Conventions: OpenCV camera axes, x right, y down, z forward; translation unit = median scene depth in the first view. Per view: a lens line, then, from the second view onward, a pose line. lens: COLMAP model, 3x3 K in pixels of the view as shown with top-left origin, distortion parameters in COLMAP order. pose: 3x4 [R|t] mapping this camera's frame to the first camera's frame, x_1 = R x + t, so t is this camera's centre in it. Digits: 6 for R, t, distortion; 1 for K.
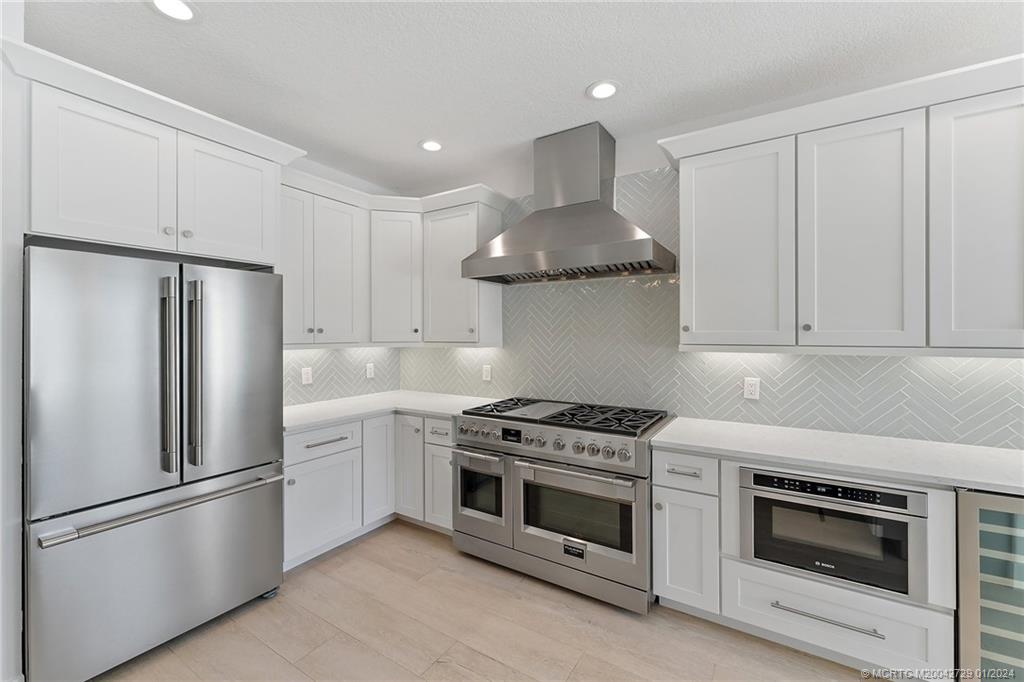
lens RADIAL K [[416.0, 0, 512.1], [0, 416.0, 333.7], [0, 0, 1]] dist [0.003864, -0.000610]
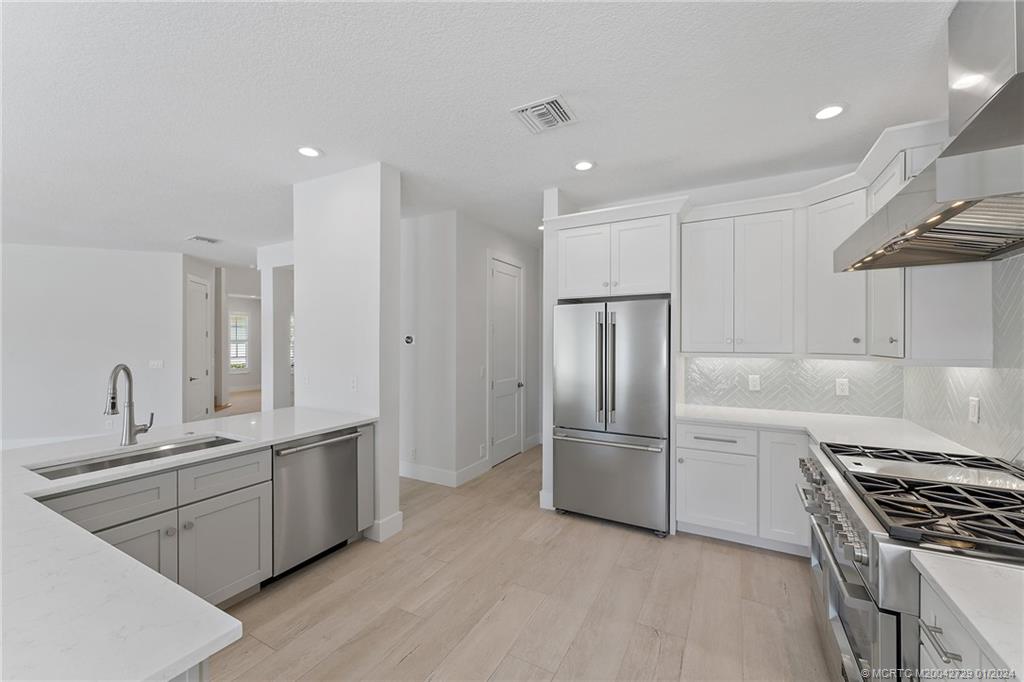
lens RADIAL K [[416.0, 0, 505.6], [0, 416.0, 345.8], [0, 0, 1]] dist [0.003864, -0.000610]
pose [[0.061251, 0.013150, -0.998036, 0.600320], [0.003516, 0.999904, 0.013391, -0.011534], [0.998116, -0.004330, 0.061198, 0.331851]]
